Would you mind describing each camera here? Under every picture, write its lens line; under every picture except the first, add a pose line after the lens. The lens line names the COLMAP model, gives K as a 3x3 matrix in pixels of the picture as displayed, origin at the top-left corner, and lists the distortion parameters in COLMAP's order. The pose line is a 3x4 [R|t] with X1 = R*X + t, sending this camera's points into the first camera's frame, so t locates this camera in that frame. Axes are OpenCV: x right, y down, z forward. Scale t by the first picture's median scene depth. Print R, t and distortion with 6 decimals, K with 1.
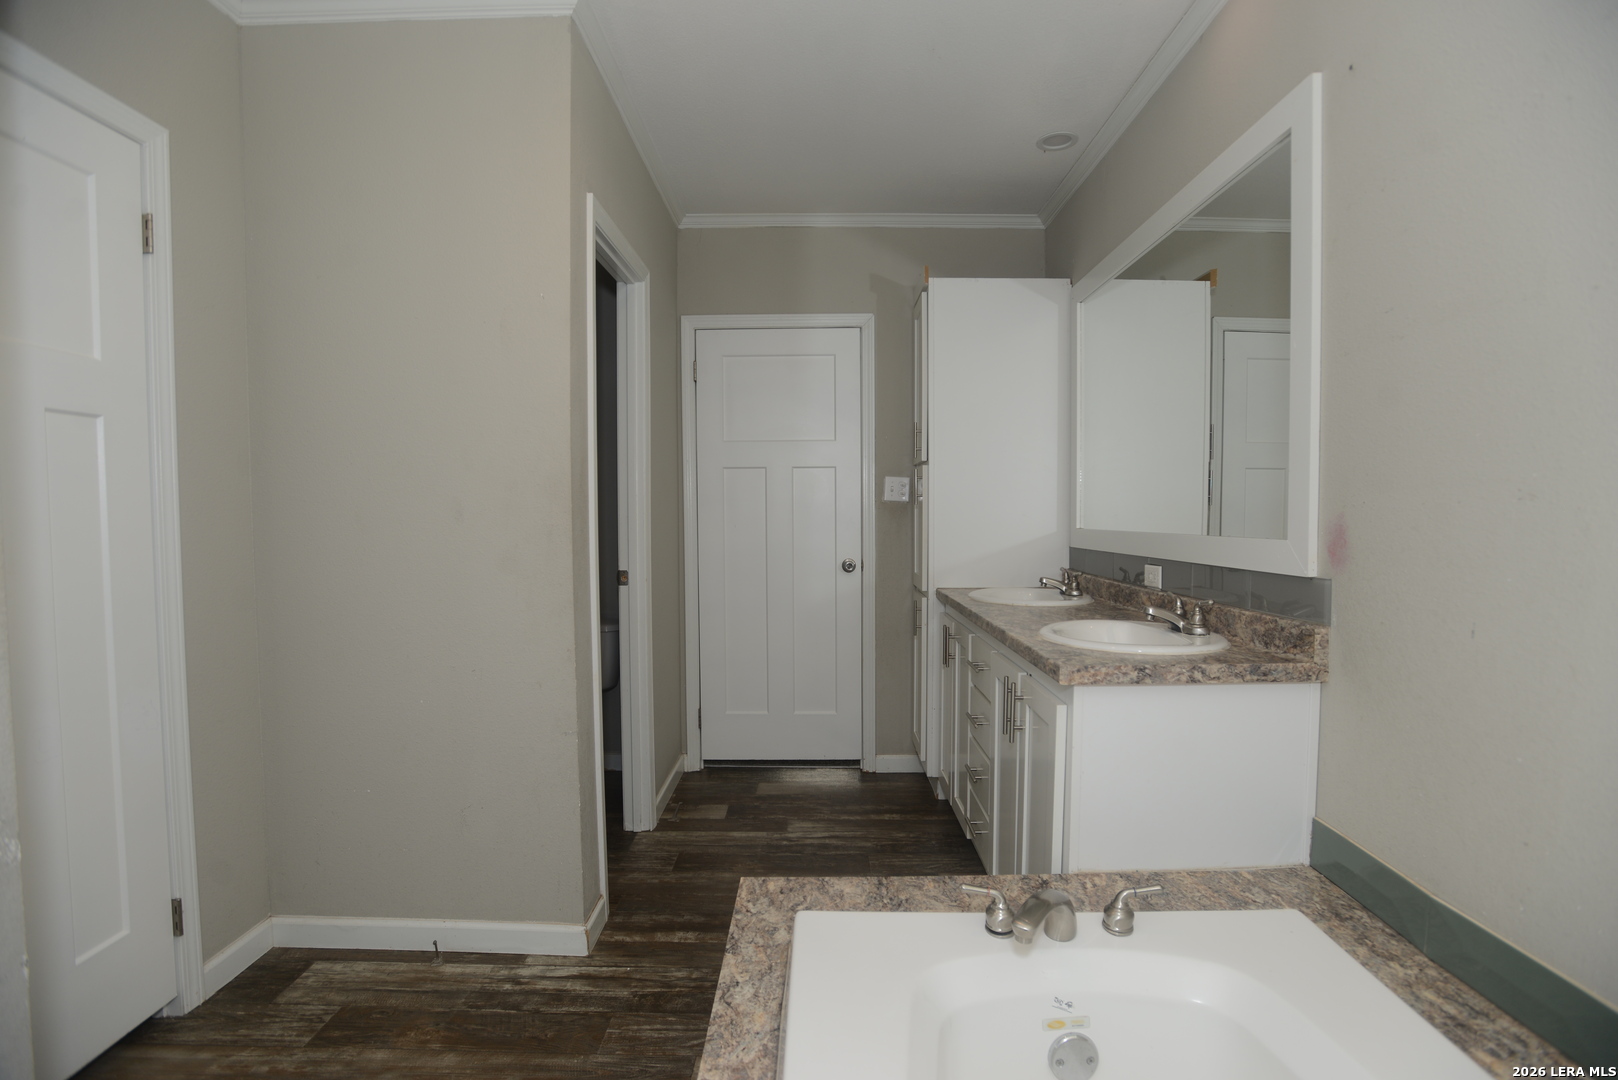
lens RADIAL K [[780.1, 0, 816.5], [0, 780.1, 545.5], [0, 0, 1]] dist [-0.061334, 0.022275]
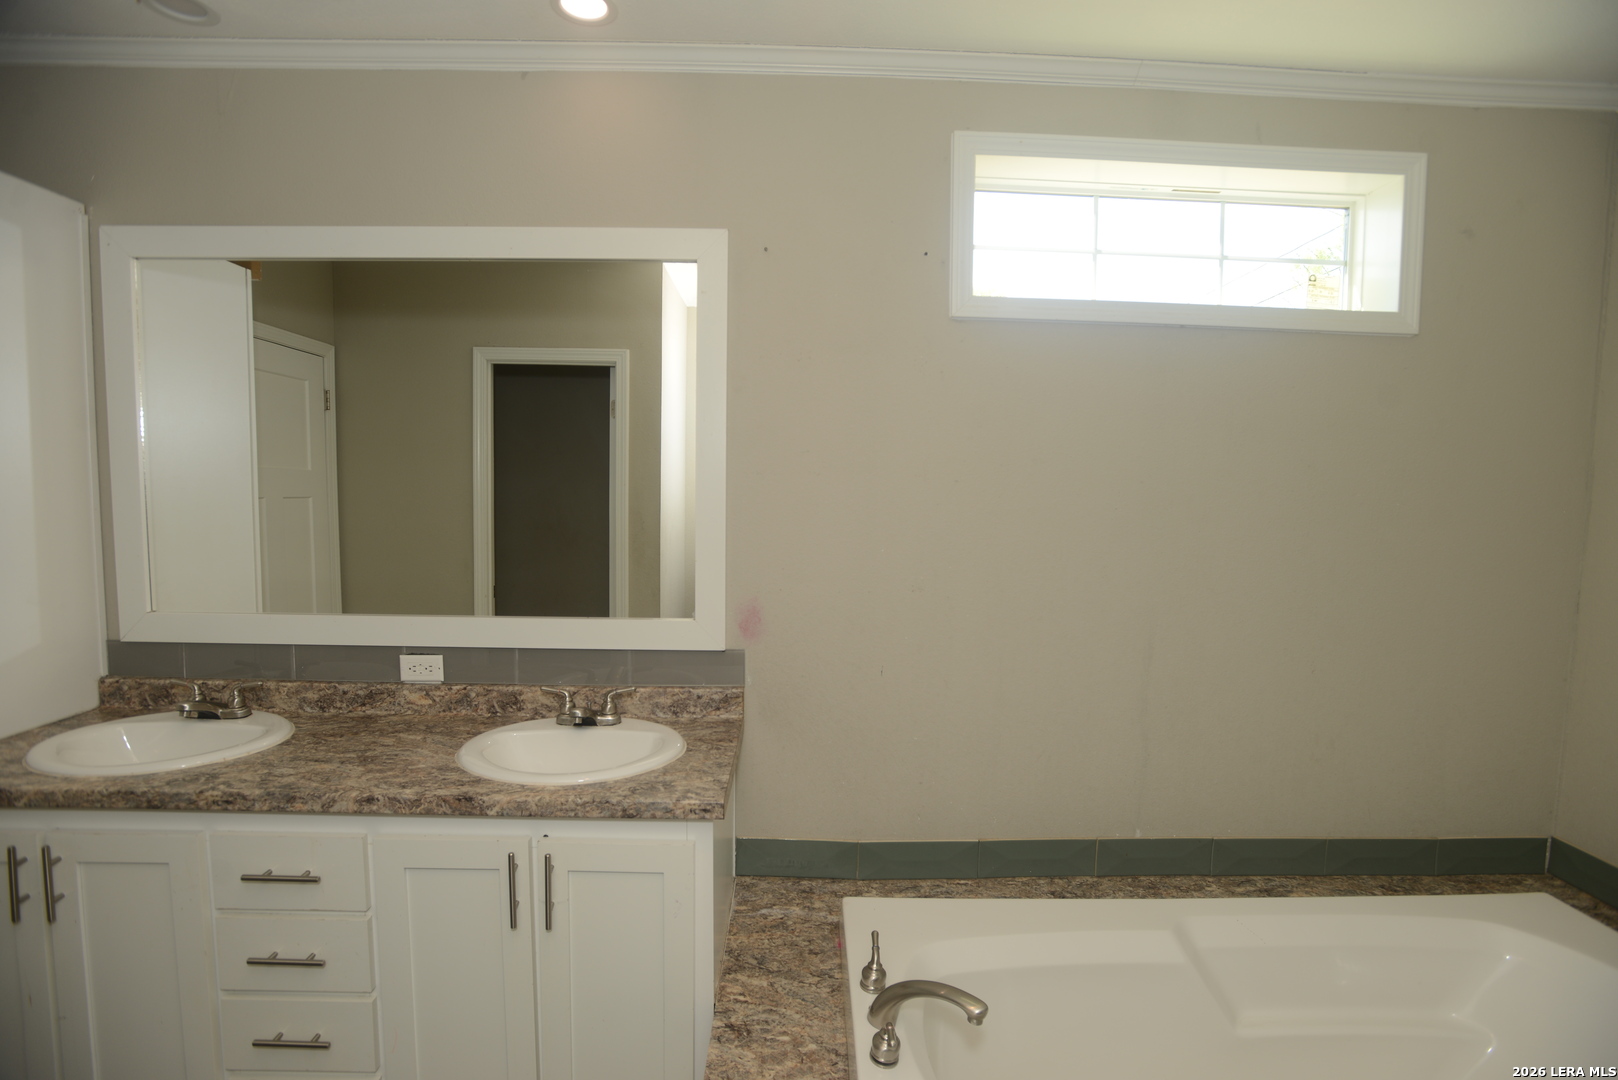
lens RADIAL K [[780.1, 0, 816.5], [0, 780.1, 545.5], [0, 0, 1]] dist [-0.061334, 0.022275]
pose [[-0.034512, -0.071590, 0.996837, -0.540080], [0.024061, 0.997082, 0.072440, -0.195095], [-0.999115, 0.026485, -0.032689, 0.819616]]
